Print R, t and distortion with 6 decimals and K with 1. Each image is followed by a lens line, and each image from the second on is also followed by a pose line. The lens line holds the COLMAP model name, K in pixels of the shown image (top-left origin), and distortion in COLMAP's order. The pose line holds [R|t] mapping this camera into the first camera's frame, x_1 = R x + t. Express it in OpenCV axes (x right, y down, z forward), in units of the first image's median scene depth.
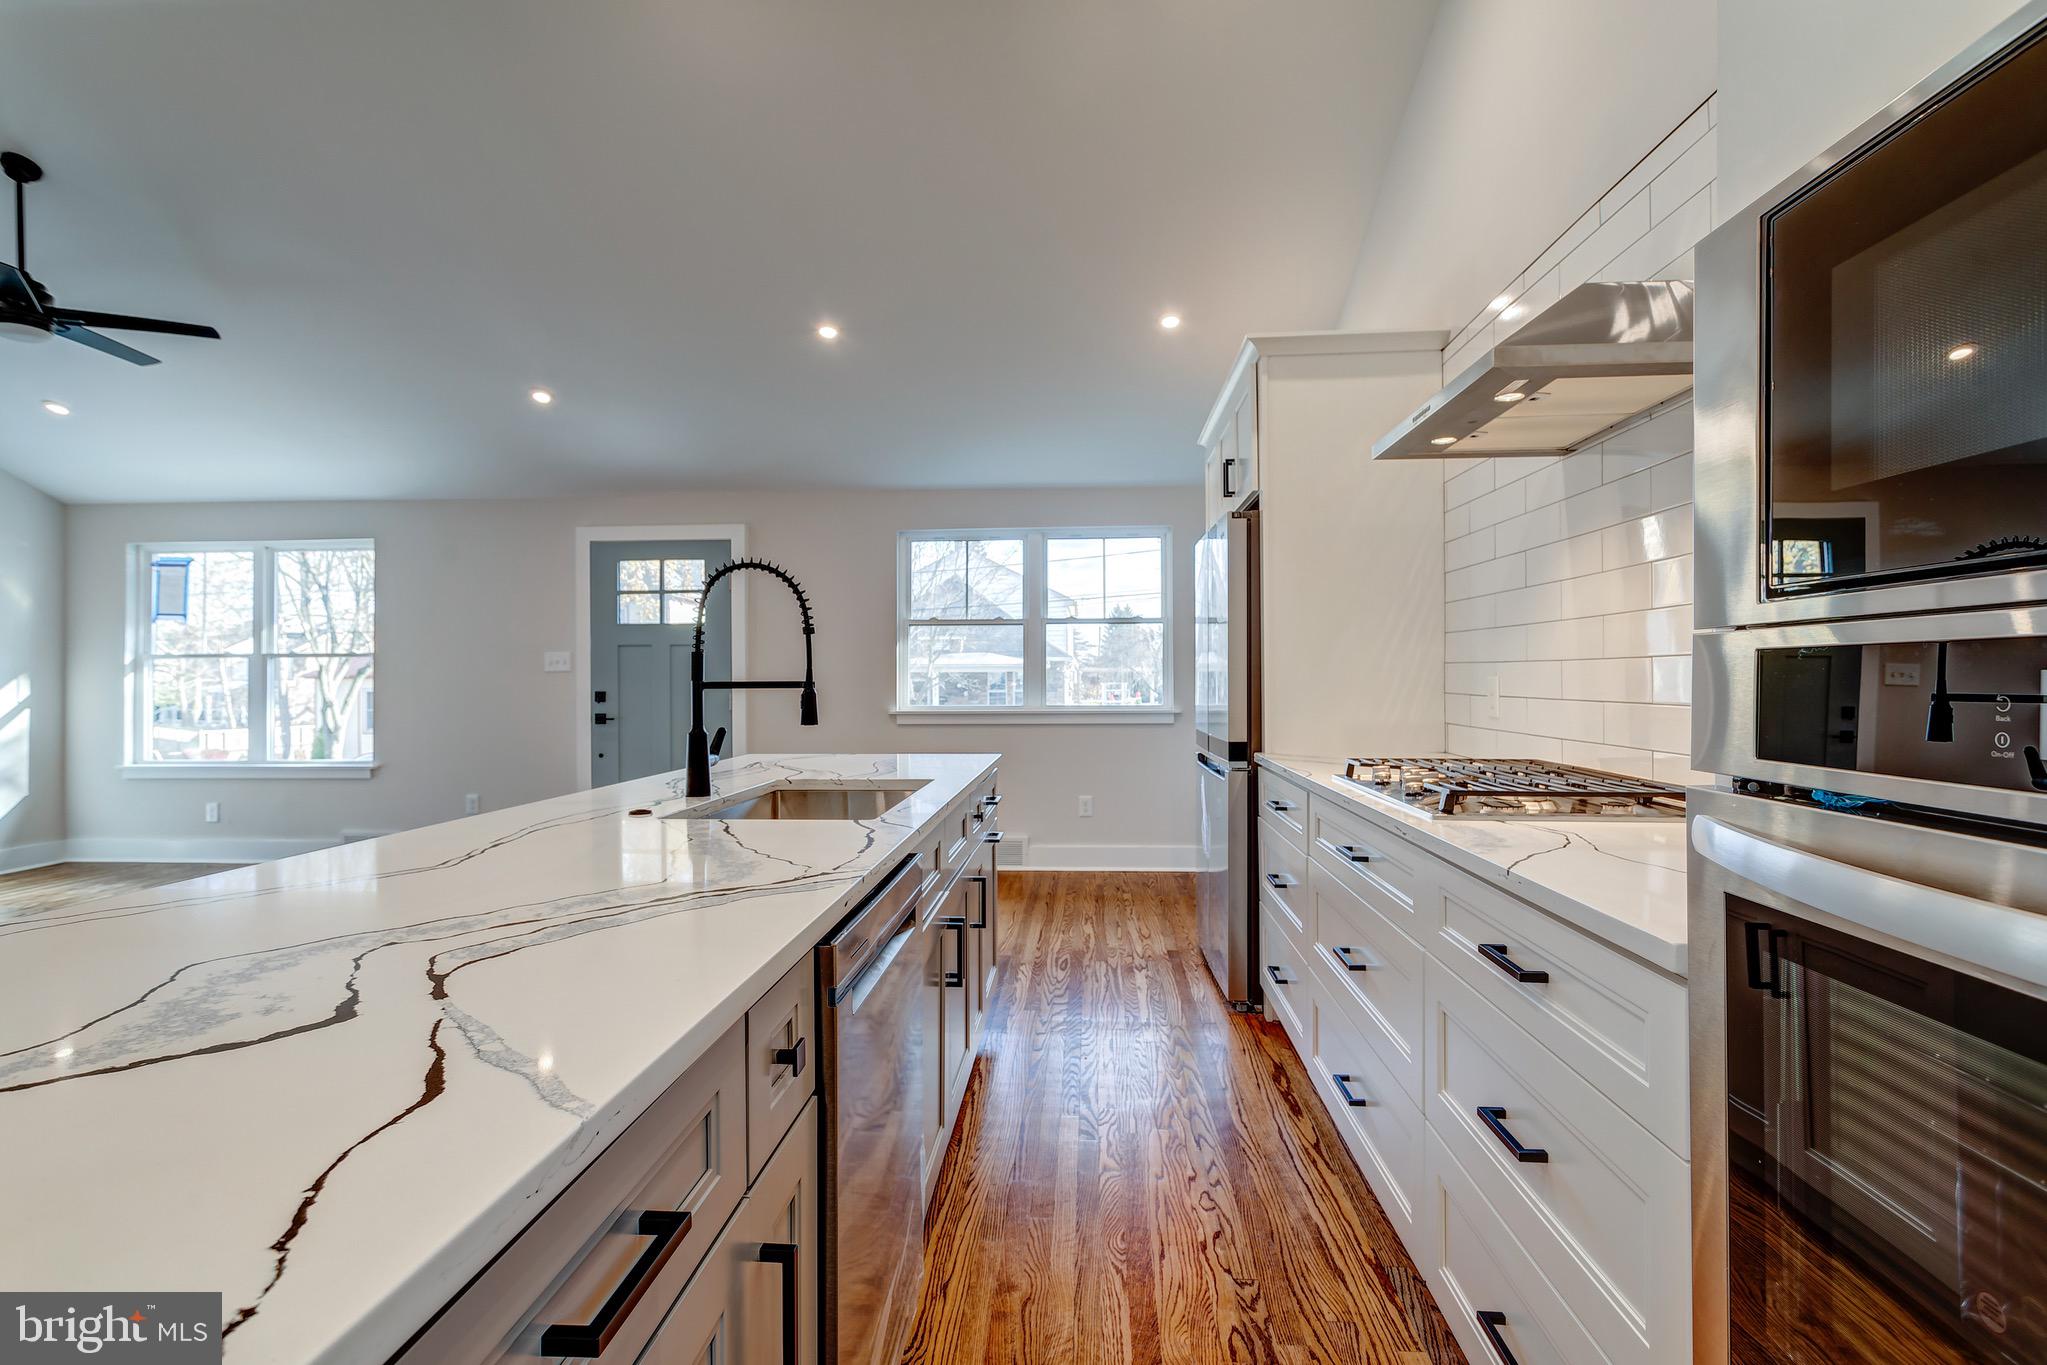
lens RADIAL K [[994.6, 0, 1023.5], [0, 994.6, 682.5], [0, 0, 1]] dist [-0.000339, 0.000318]
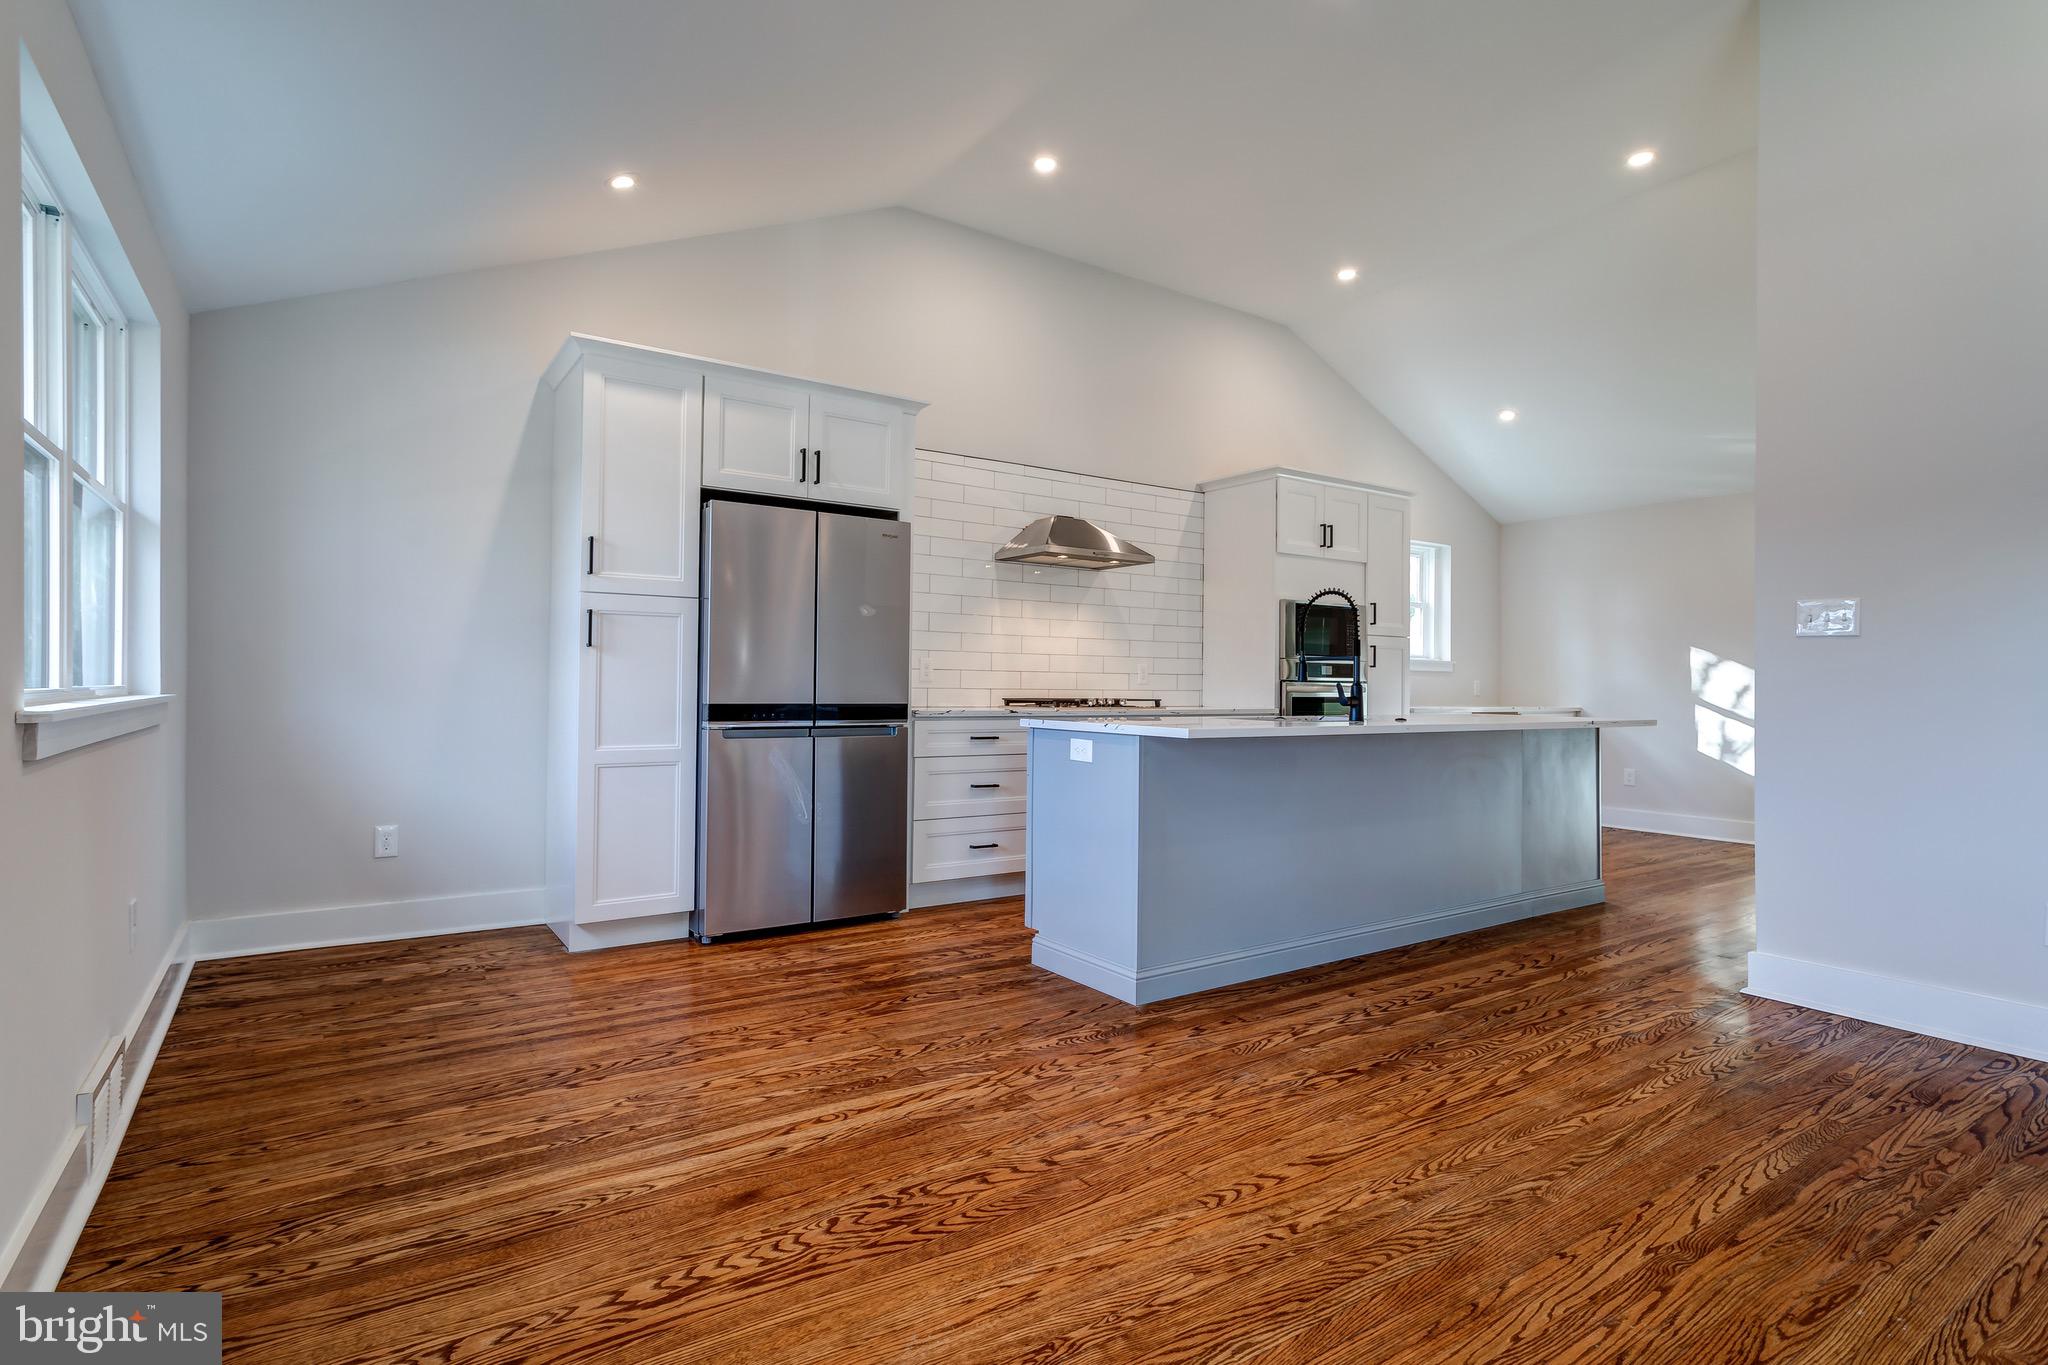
lens RADIAL K [[1017.7, 0, 1016.9], [0, 1017.7, 653.4], [0, 0, 1]] dist [0.003296, 0.000470]
pose [[-0.622454, 0.019843, 0.782405, -0.790164], [-0.007067, 0.999495, -0.030971, 0.031421], [-0.782624, -0.024807, -0.622000, 1.499683]]
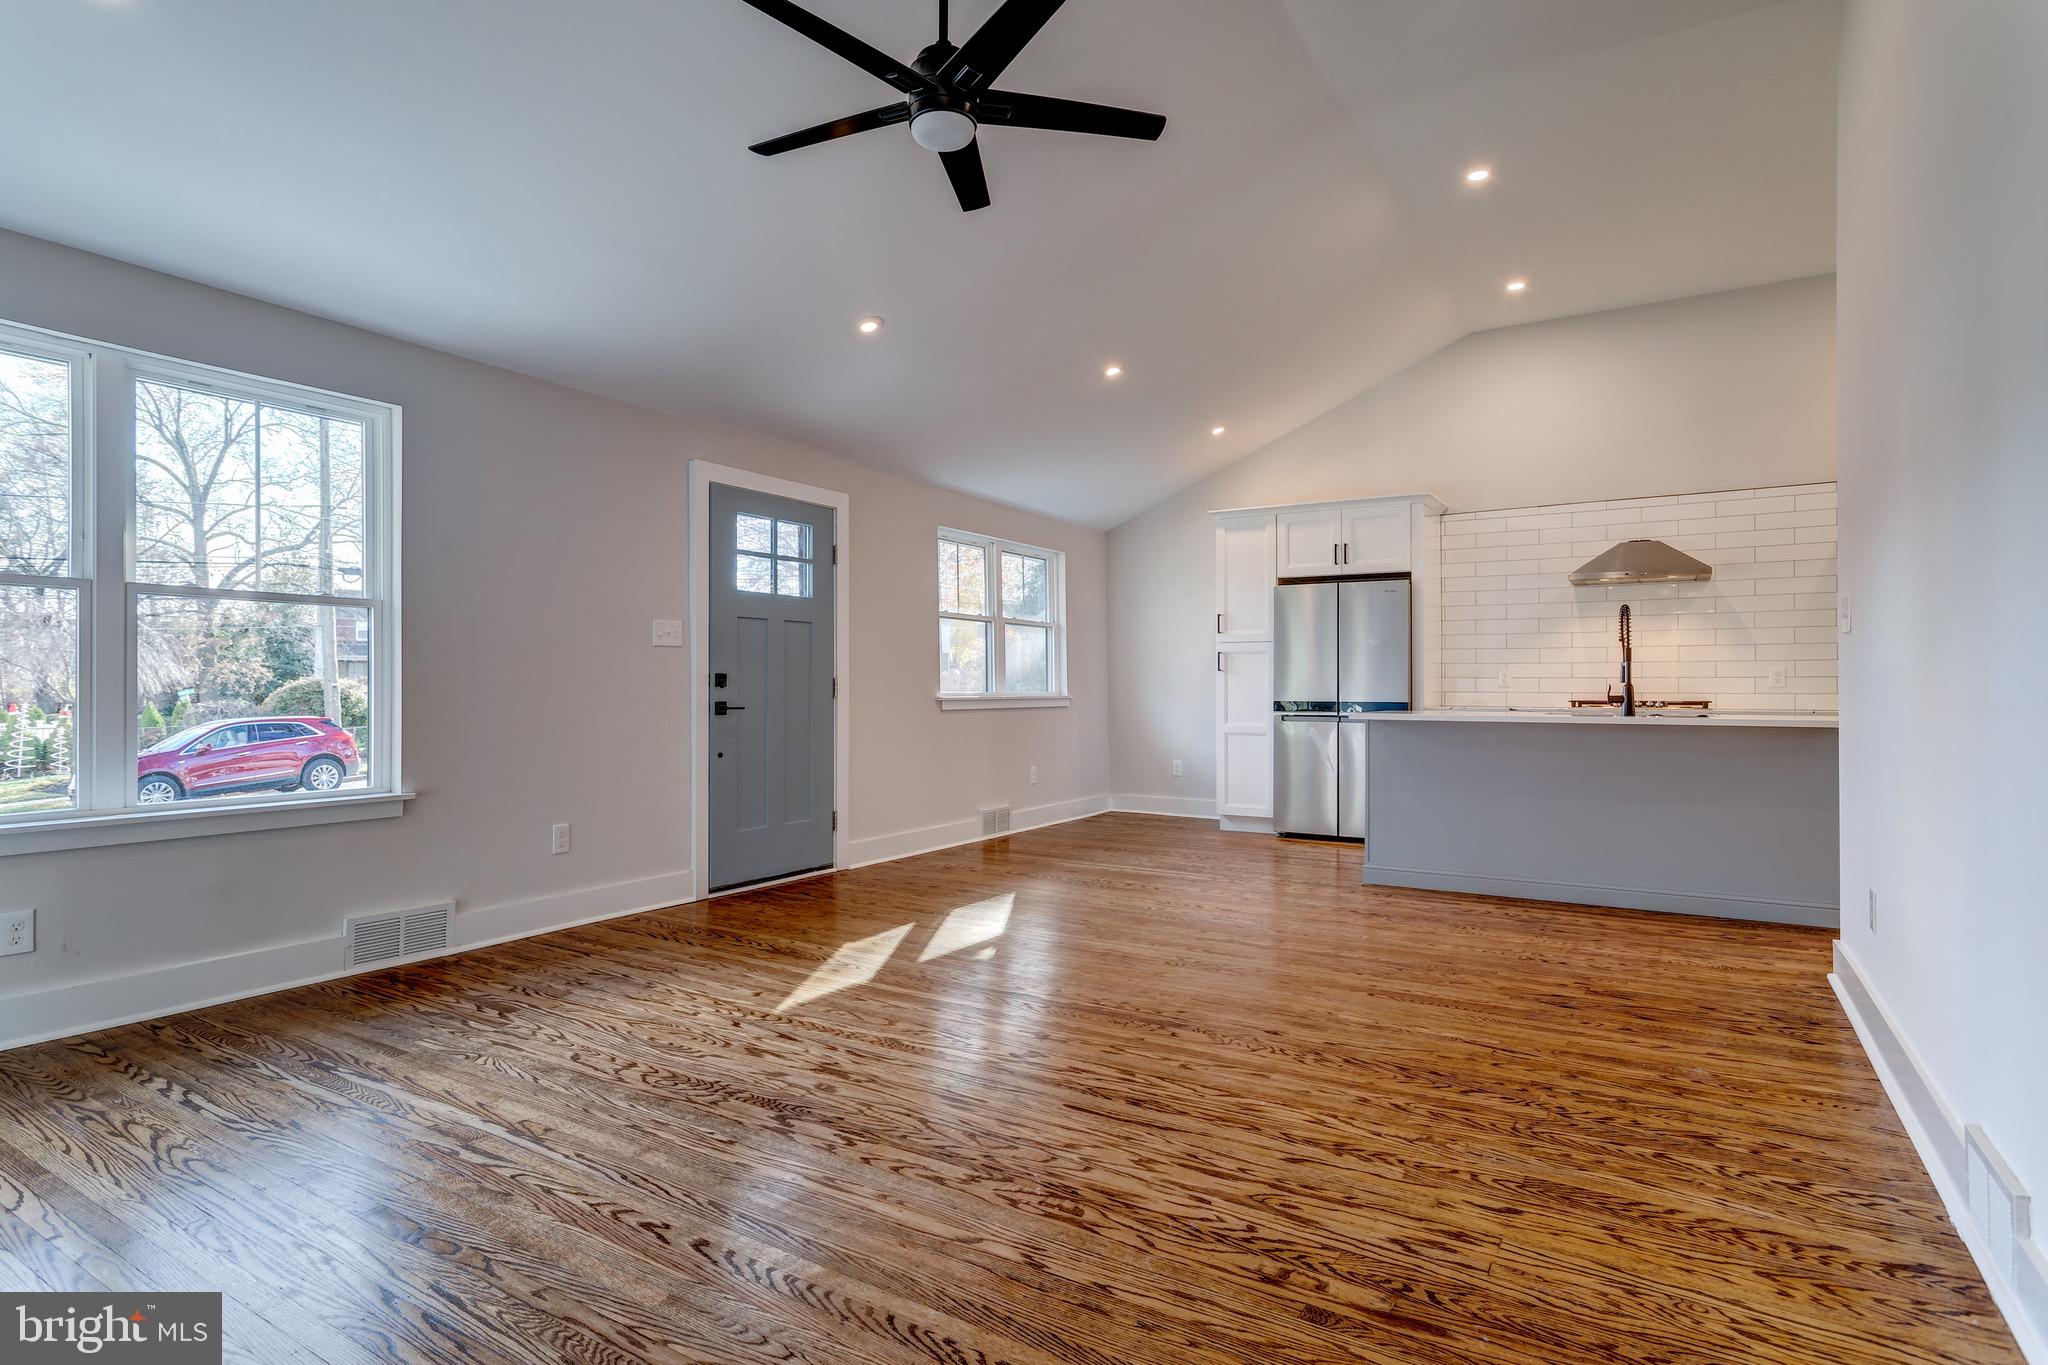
lens RADIAL K [[1075.4, 0, 1016.7], [0, 1075.4, 679.3], [0, 0, 1]] dist [-0.000877, -0.000081]
pose [[0.465398, 0.012122, 0.885019, -1.702679], [-0.000827, 0.999912, -0.013261, 0.039166], [-0.885101, 0.005440, 0.465367, 0.625356]]
